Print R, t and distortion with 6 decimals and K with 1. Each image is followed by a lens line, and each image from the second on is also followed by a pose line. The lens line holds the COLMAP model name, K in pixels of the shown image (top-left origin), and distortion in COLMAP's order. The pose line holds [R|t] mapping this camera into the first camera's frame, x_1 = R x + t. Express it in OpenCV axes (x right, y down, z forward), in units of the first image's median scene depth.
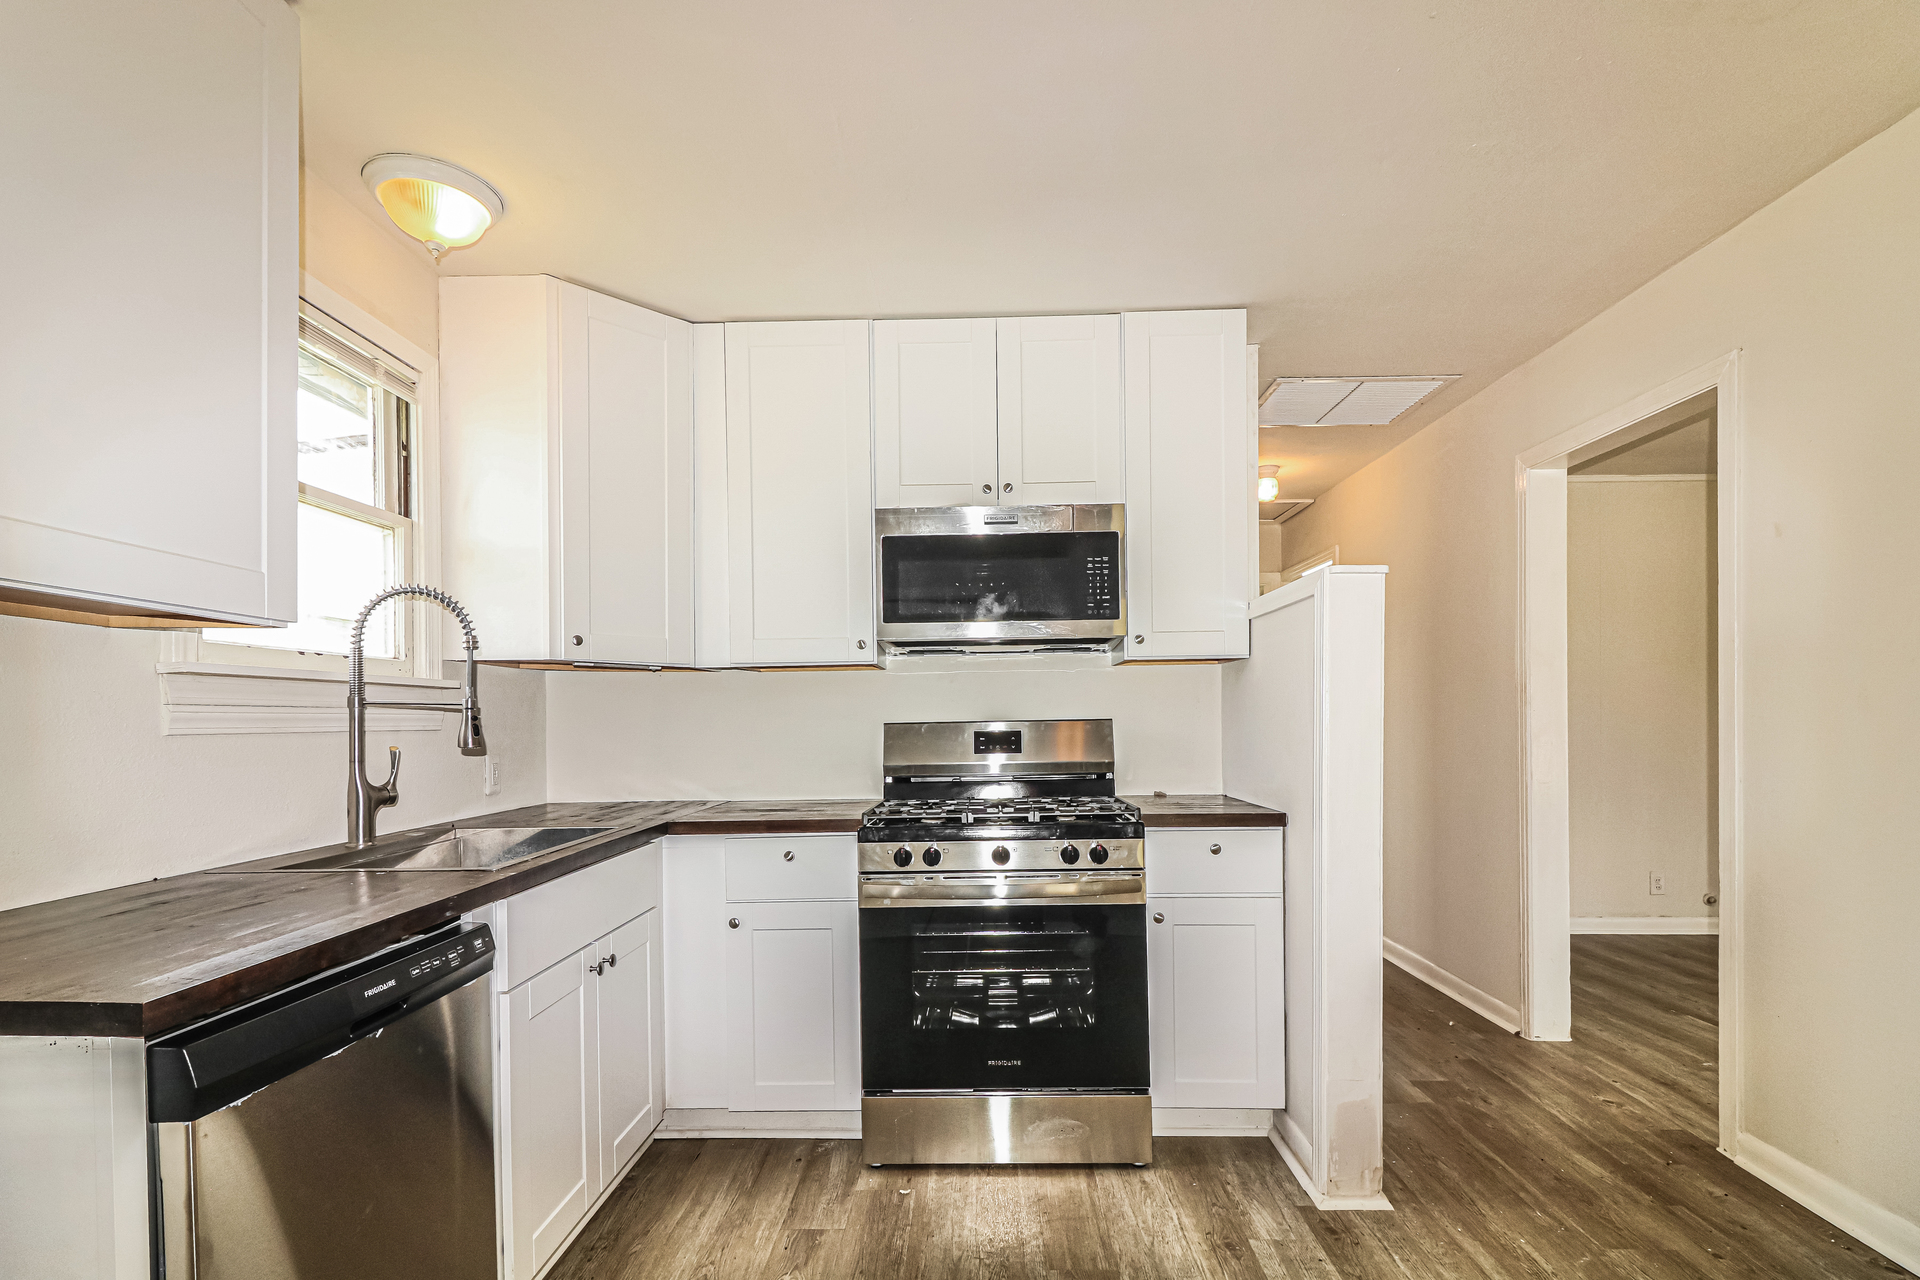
lens RADIAL K [[870.4, 0, 958.2], [0, 870.4, 720.9], [0, 0, 1]] dist [-0.003488, -0.001297]
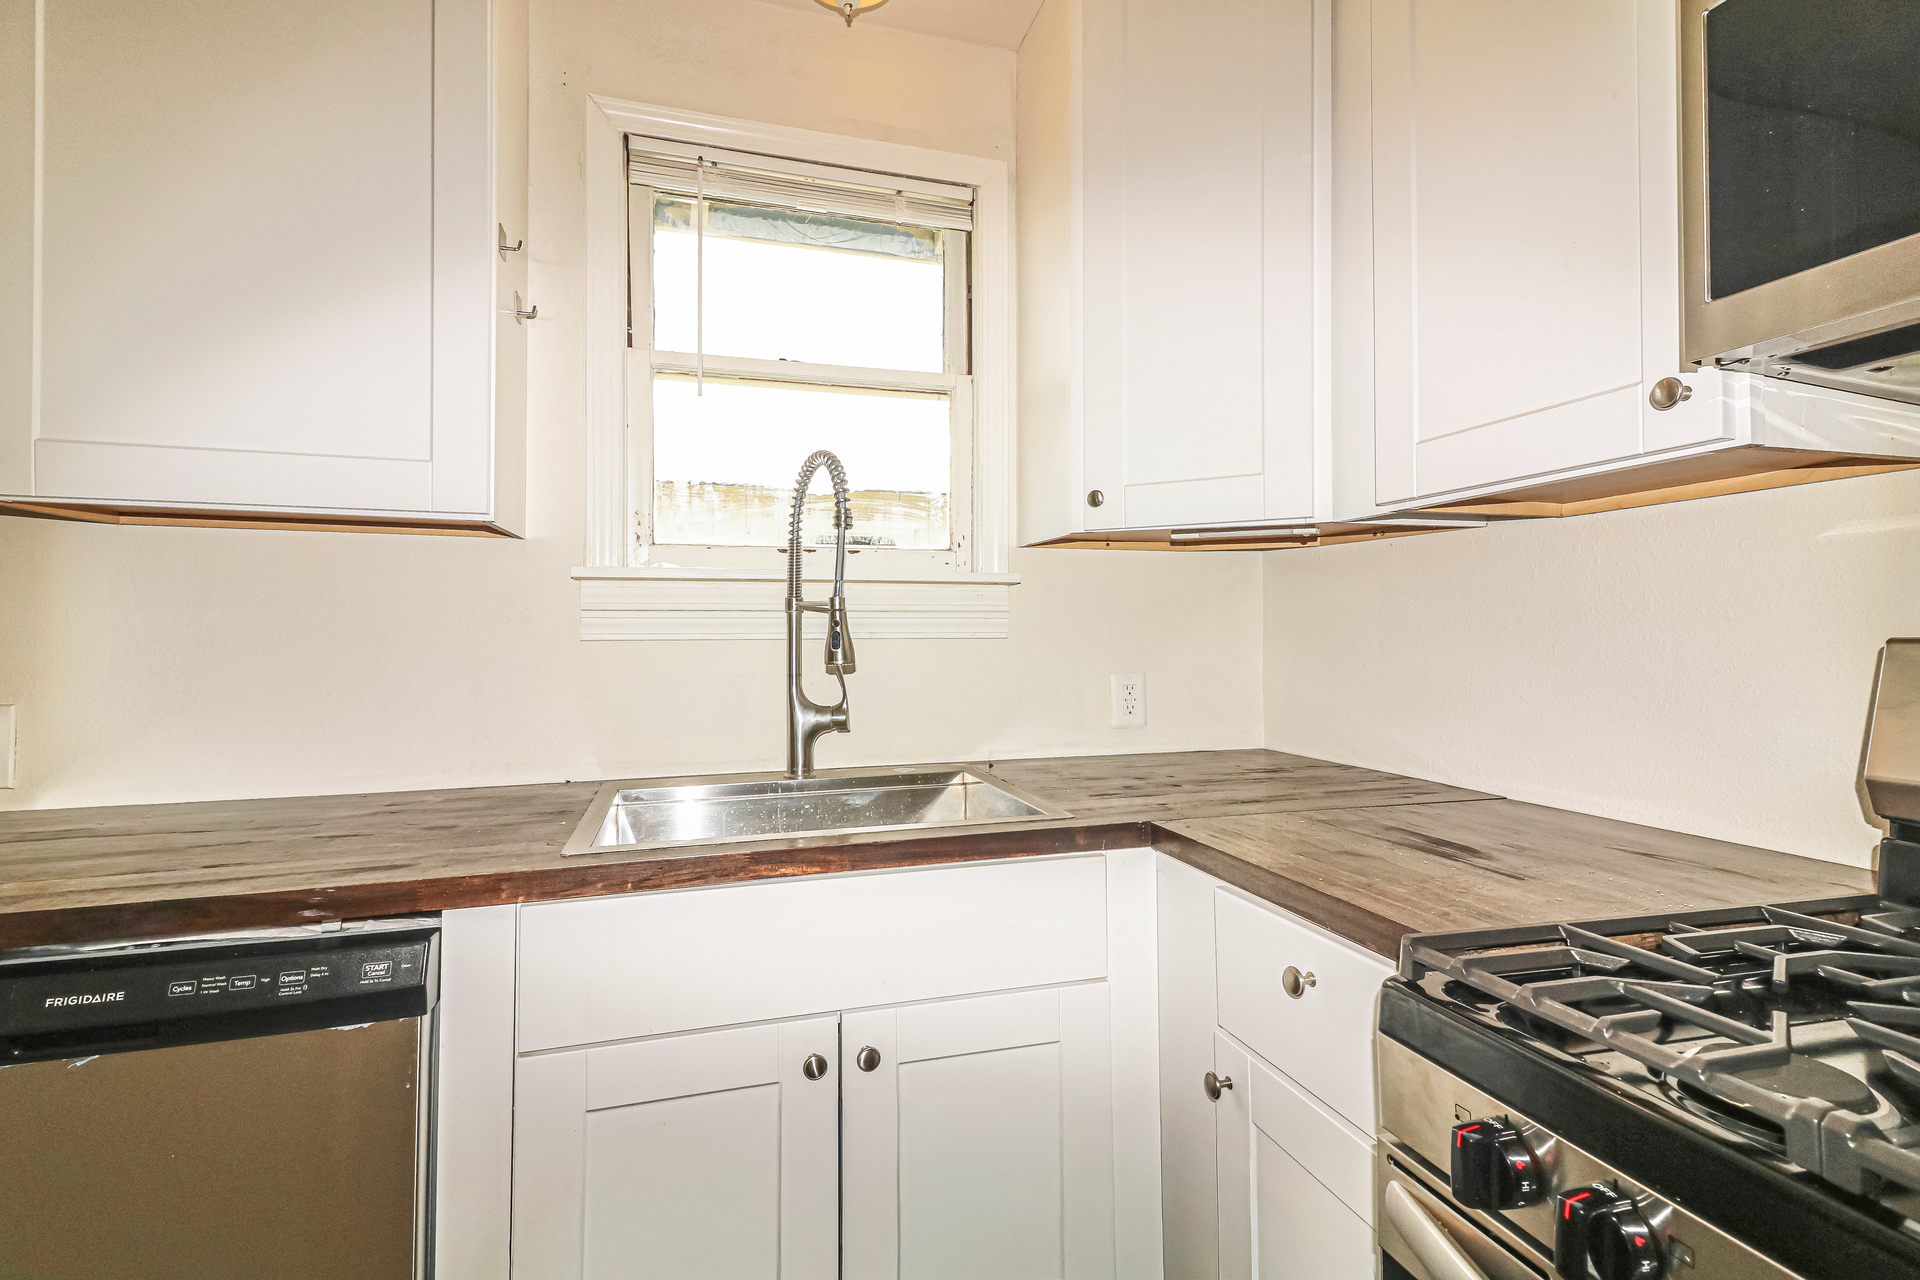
lens RADIAL K [[870.4, 0, 964.5], [0, 870.4, 622.6], [0, 0, 1]] dist [-0.003488, -0.001297]
pose [[0.338005, -0.007189, -0.941117, 0.123311], [-0.003646, 0.999953, -0.008948, 0.002504], [0.941137, 0.006455, 0.337963, 0.737736]]
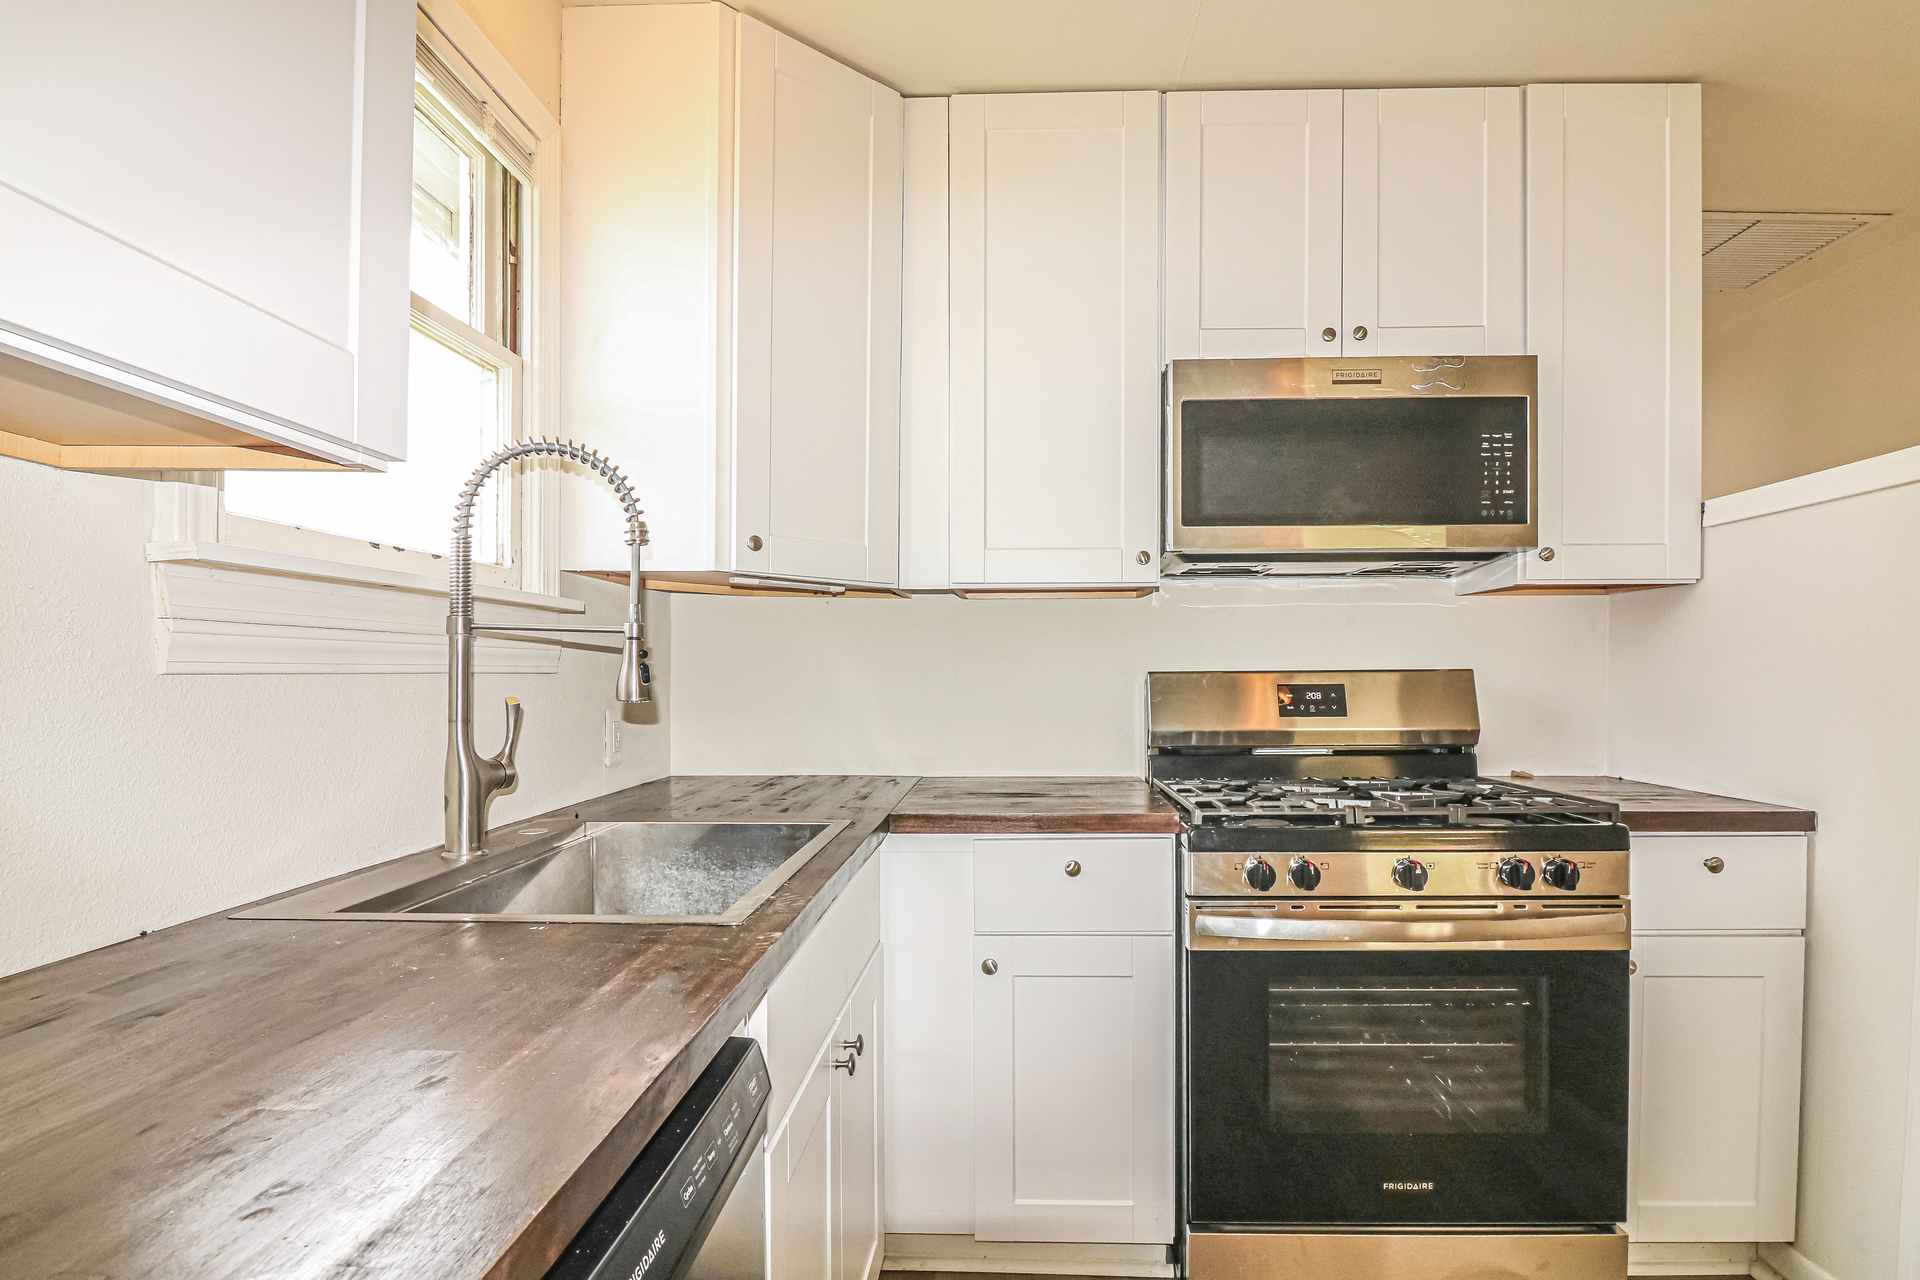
lens RADIAL K [[928.0, 0, 970.1], [0, 928.0, 680.4], [0, 0, 1]] dist [-0.016334, -0.003376]
pose [[0.999773, 0.011671, -0.017845, -0.268381], [-0.011528, 0.999901, 0.008124, 0.006661], [0.017938, -0.007917, 0.999808, 0.294633]]
